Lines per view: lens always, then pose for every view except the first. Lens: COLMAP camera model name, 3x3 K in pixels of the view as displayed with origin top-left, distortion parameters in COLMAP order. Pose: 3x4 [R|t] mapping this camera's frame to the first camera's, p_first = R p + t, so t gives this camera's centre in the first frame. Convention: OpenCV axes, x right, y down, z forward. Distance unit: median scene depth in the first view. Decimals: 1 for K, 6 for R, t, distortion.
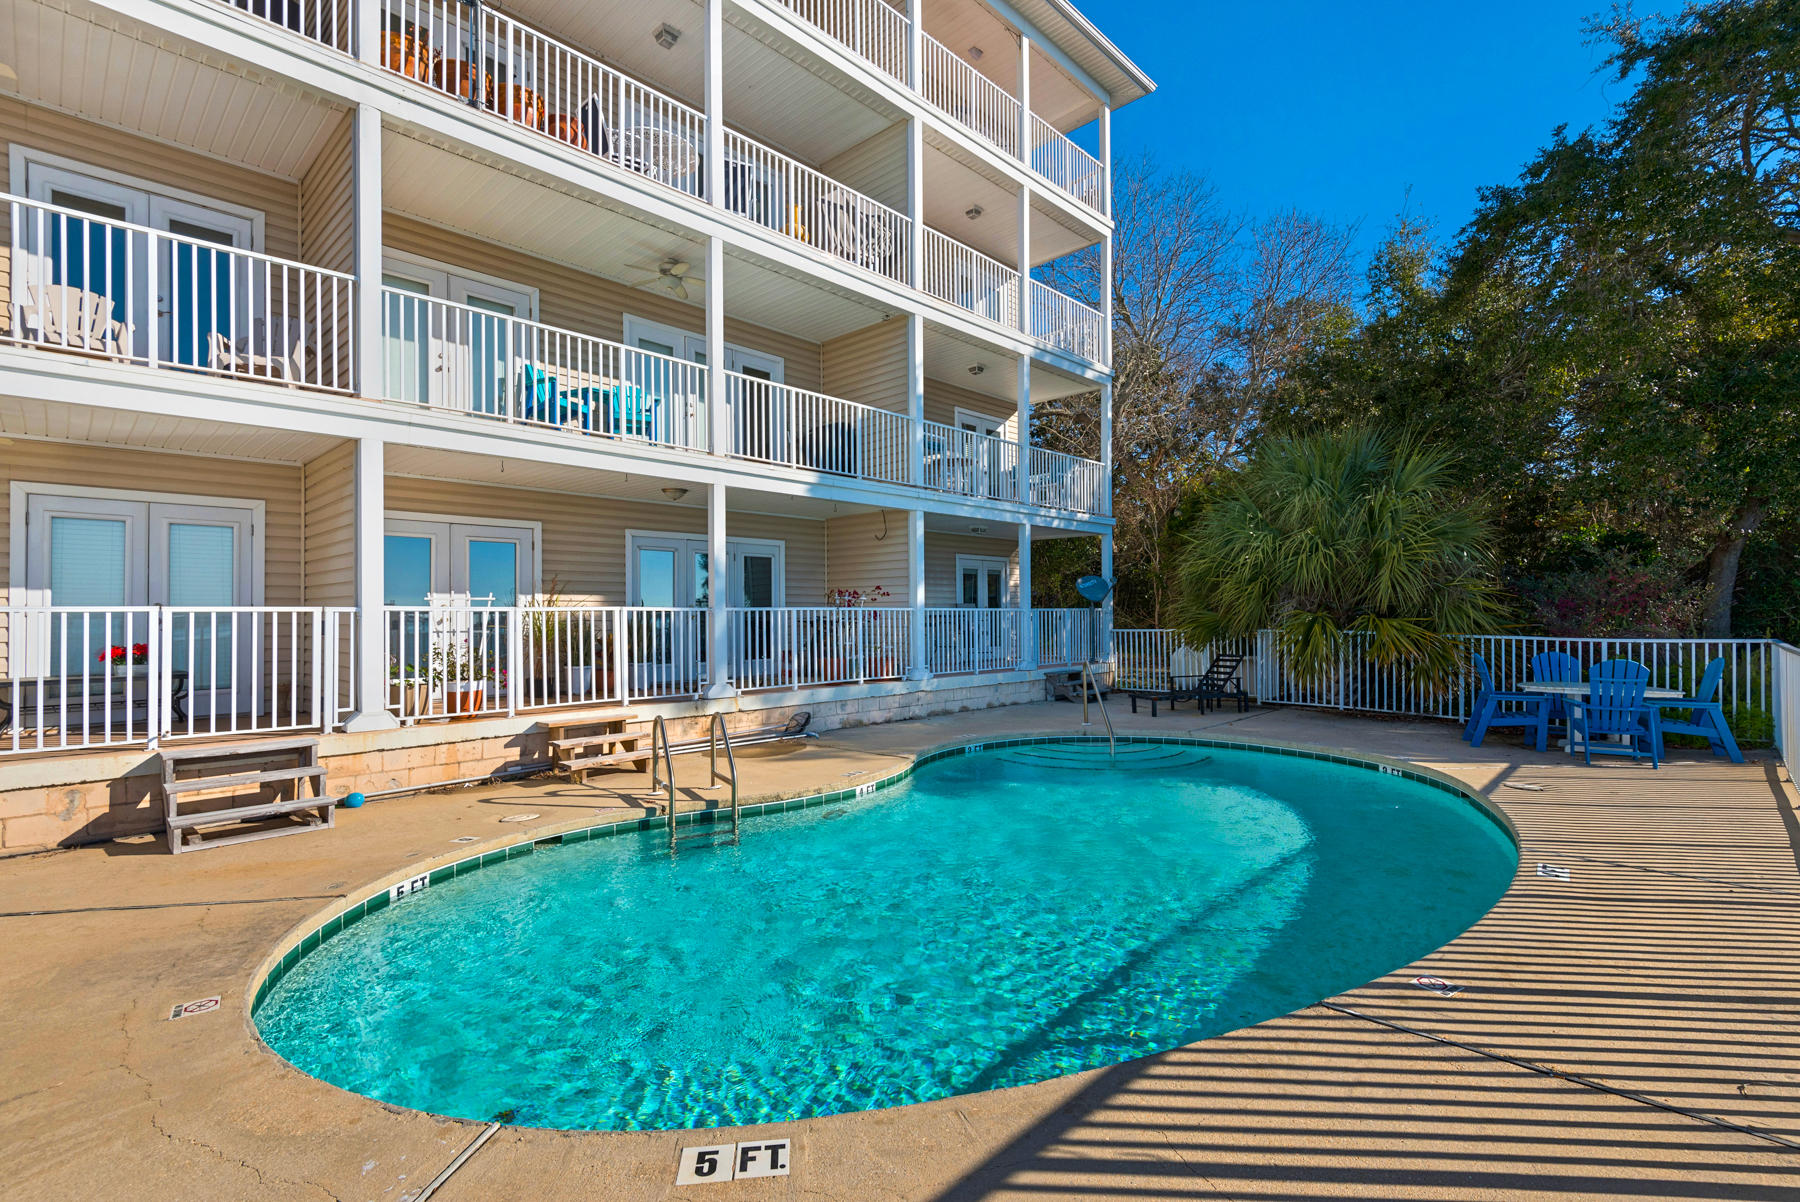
lens RADIAL K [[809.9, 0, 894.8], [0, 809.9, 606.4], [0, 0, 1]] dist [0.043540, -0.025775]
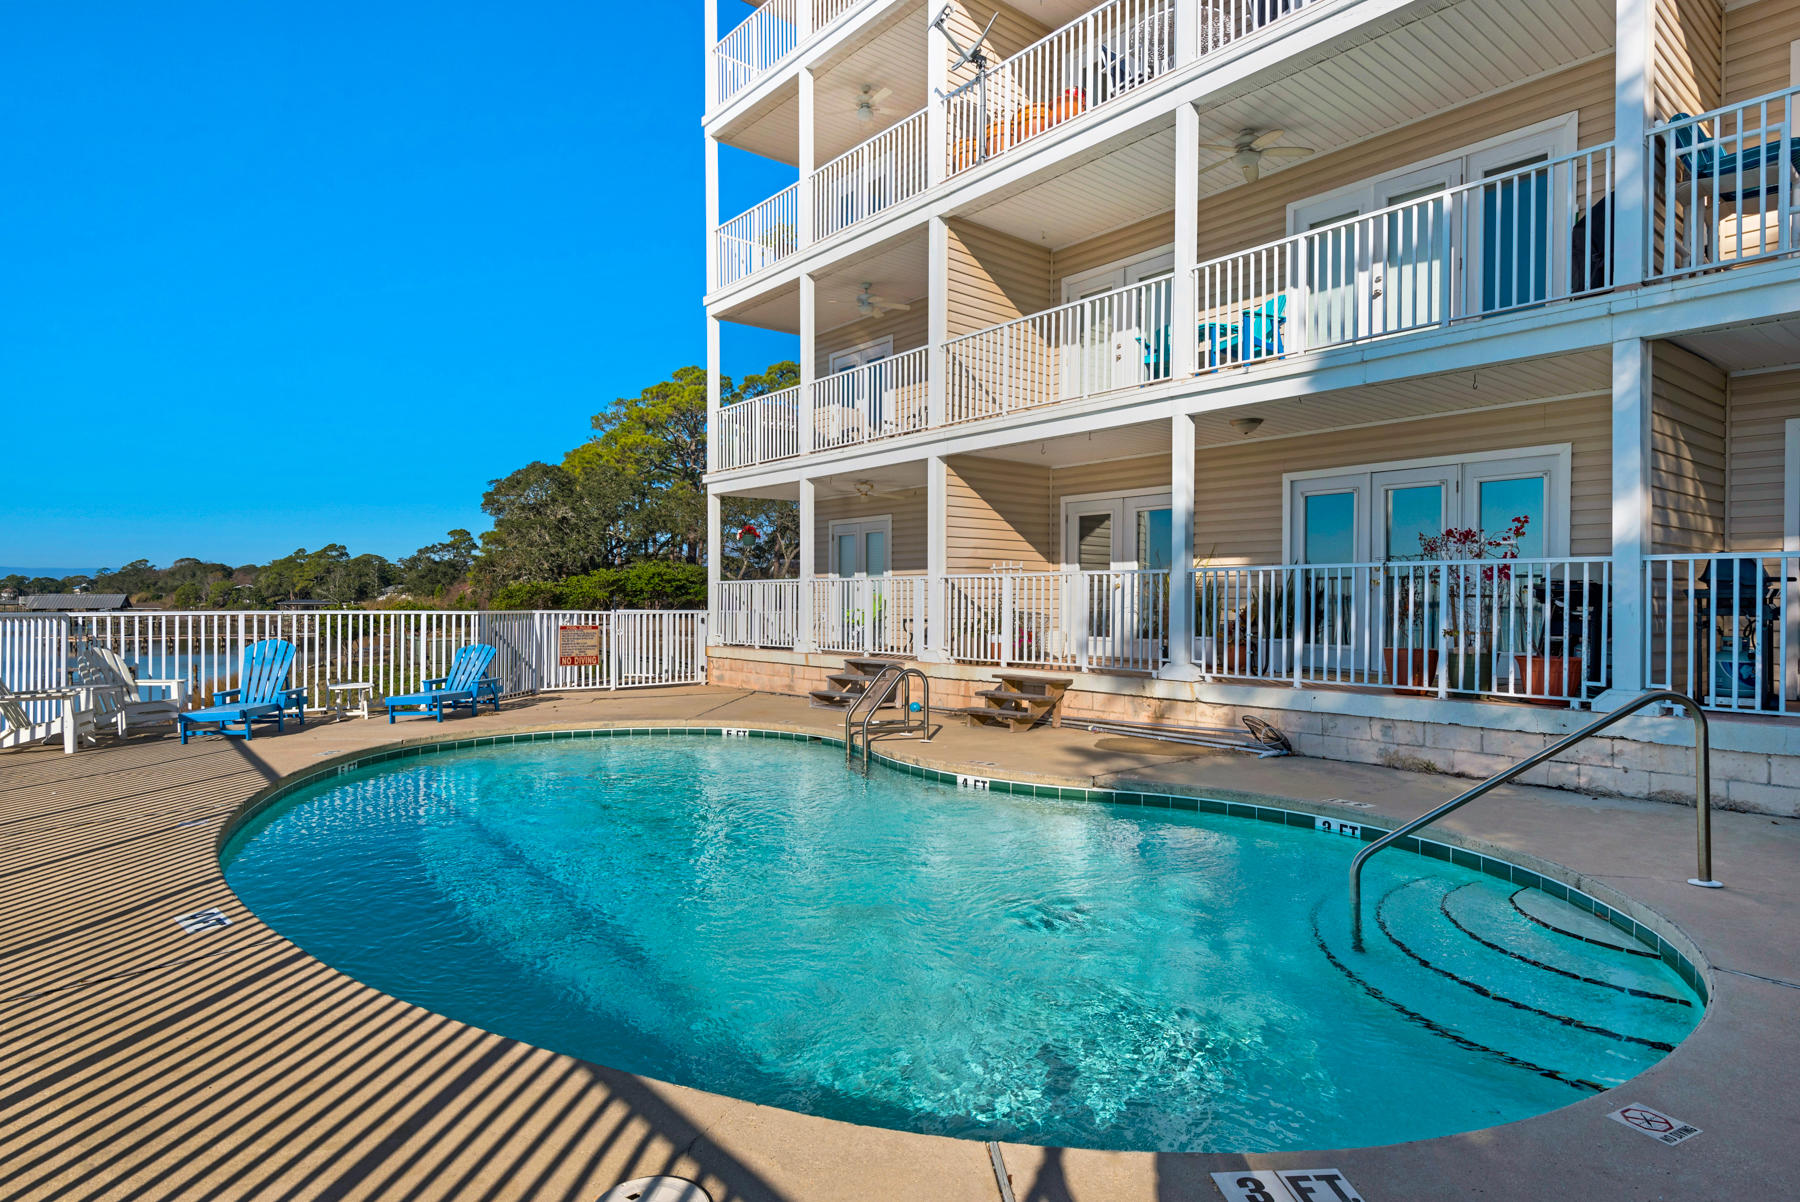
lens RADIAL K [[994.9, 0, 902.5], [0, 994.9, 673.3], [0, 0, 1]] dist [-0.000230, -0.000128]
pose [[-0.097687, 0.094025, -0.990766, 0.807041], [0.027973, 0.995393, 0.091706, 0.003194], [0.994824, -0.018756, -0.099867, 0.798183]]
